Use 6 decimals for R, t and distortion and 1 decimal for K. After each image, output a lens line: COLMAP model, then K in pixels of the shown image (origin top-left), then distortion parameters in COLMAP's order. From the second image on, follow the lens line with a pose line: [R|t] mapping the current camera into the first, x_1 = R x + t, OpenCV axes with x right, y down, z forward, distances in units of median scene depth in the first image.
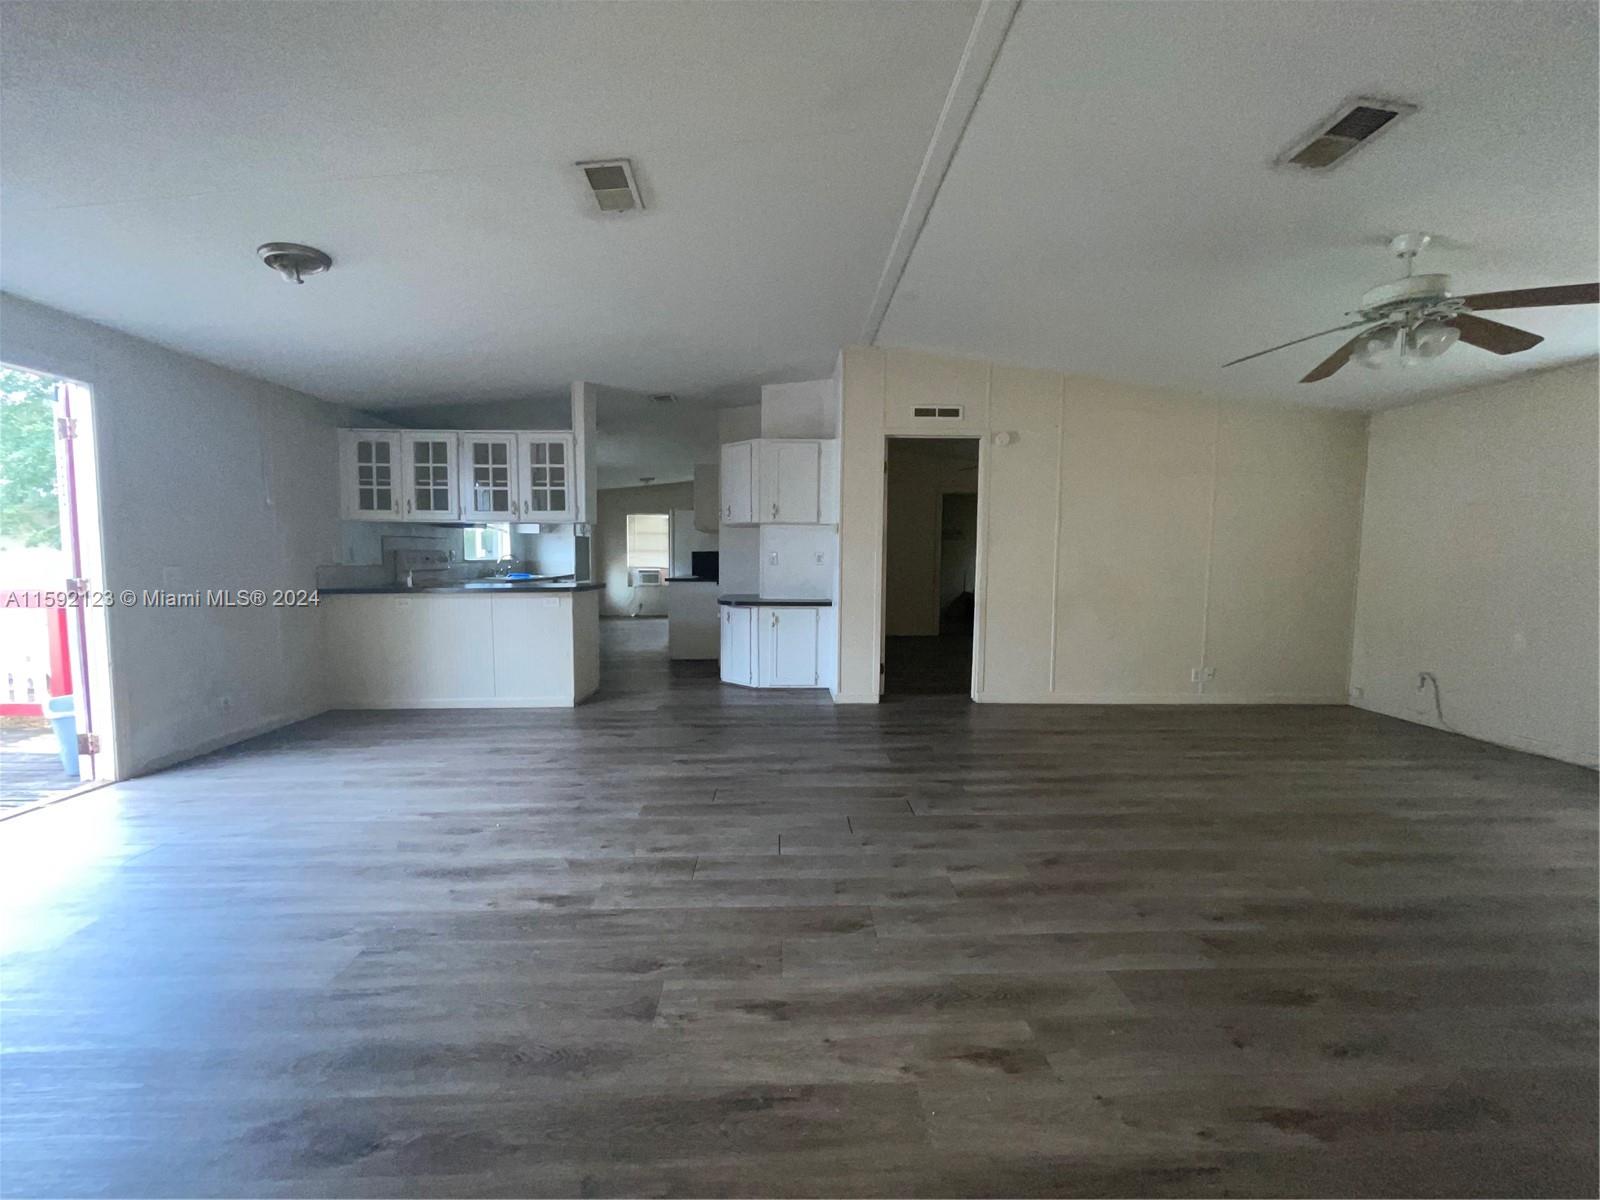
lens RADIAL K [[647.9, 0, 801.6], [0, 647.9, 600.7], [0, 0, 1]] dist [0.001244, 0.000516]
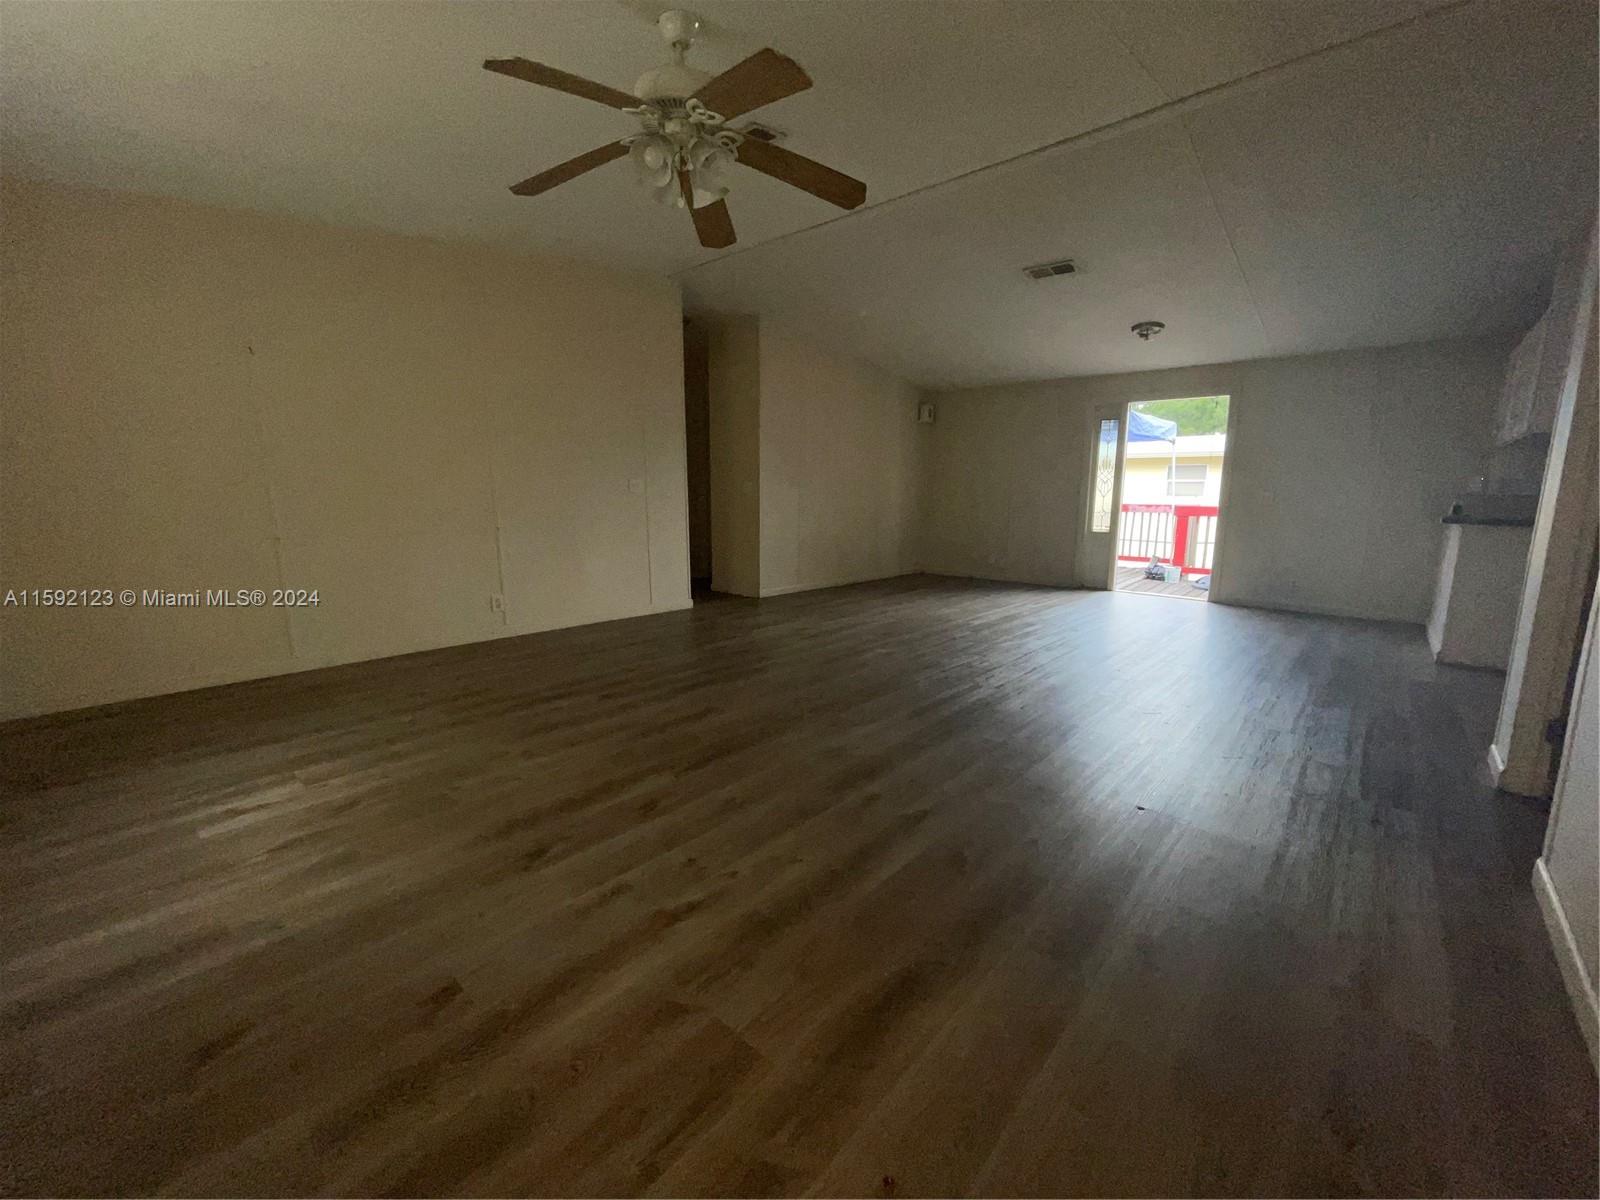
lens RADIAL K [[647.9, 0, 801.6], [0, 647.9, 600.7], [0, 0, 1]] dist [0.001244, 0.000516]
pose [[-0.692253, 0.105838, -0.713852, 1.540996], [-0.068859, 0.974986, 0.211330, -0.072286], [0.718362, 0.195449, -0.667649, 1.845346]]
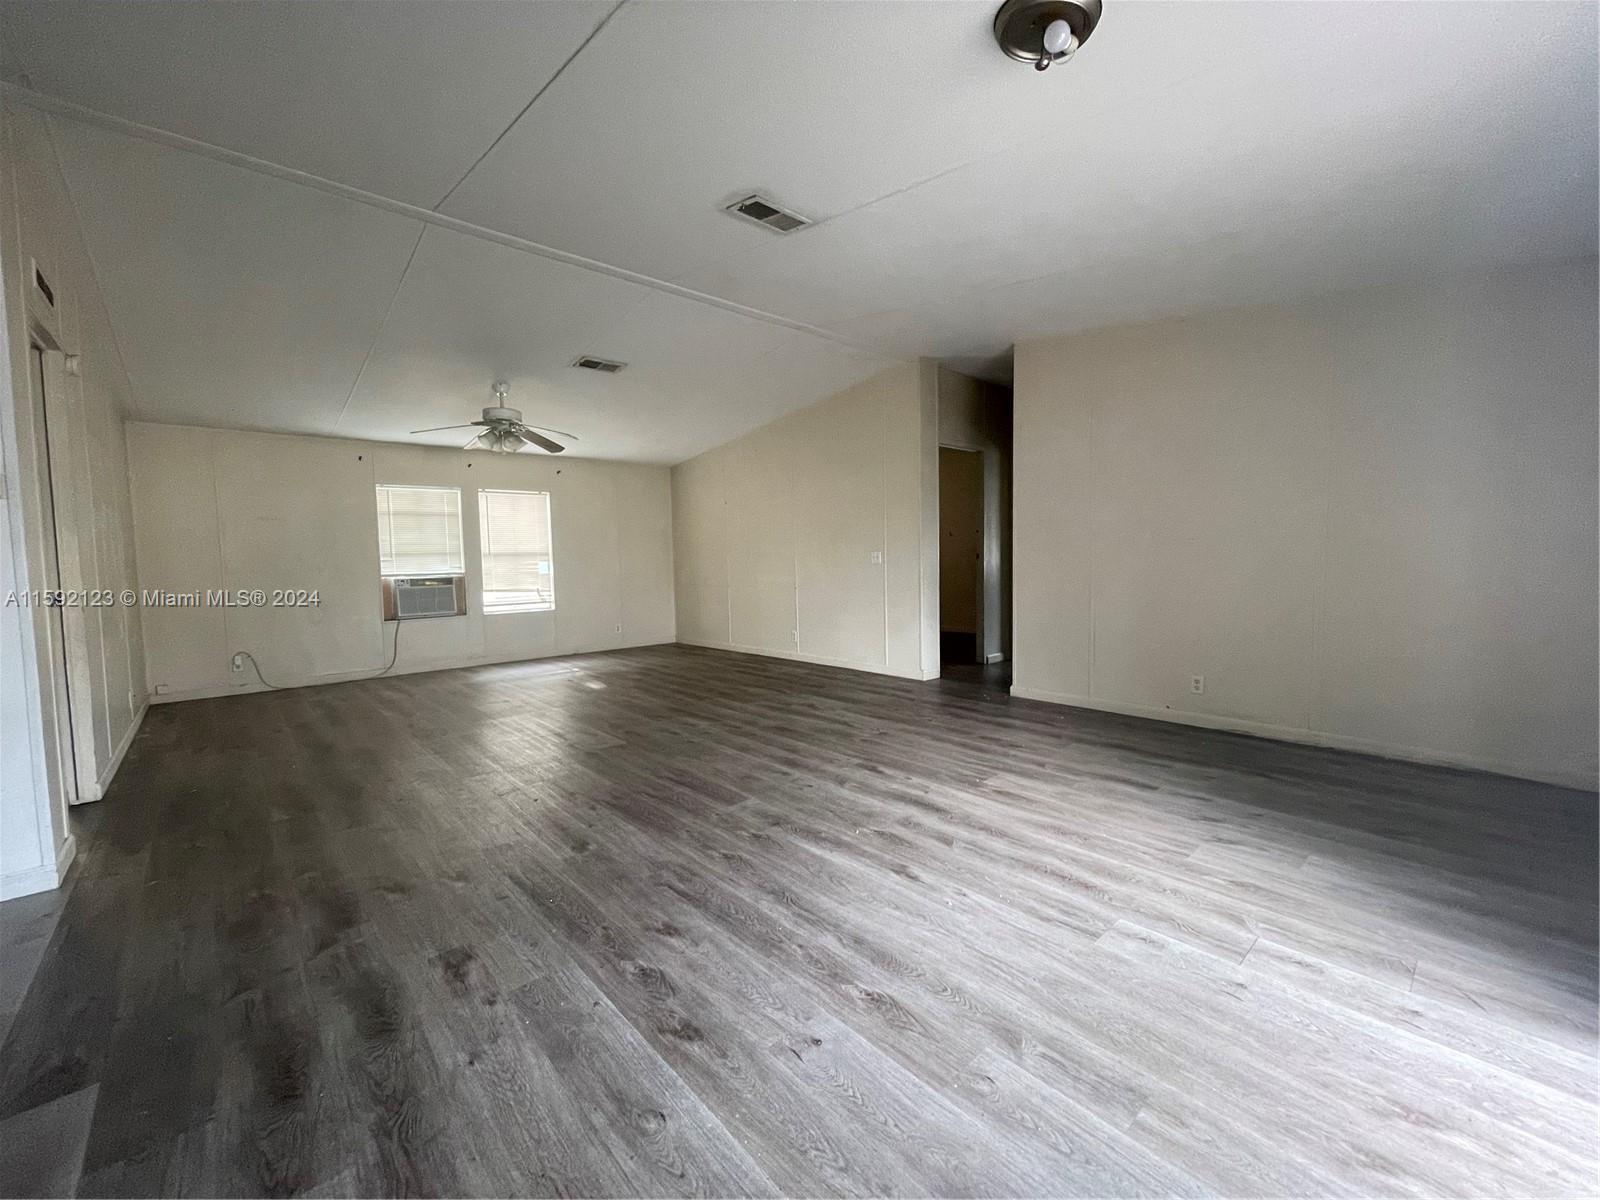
lens RADIAL K [[647.9, 0, 801.6], [0, 647.9, 600.7], [0, 0, 1]] dist [0.001244, 0.000516]
pose [[-0.643602, -0.042806, 0.764162, -1.192430], [0.072124, 0.990600, 0.116236, -0.096691], [-0.761954, 0.129924, -0.634465, 1.727218]]
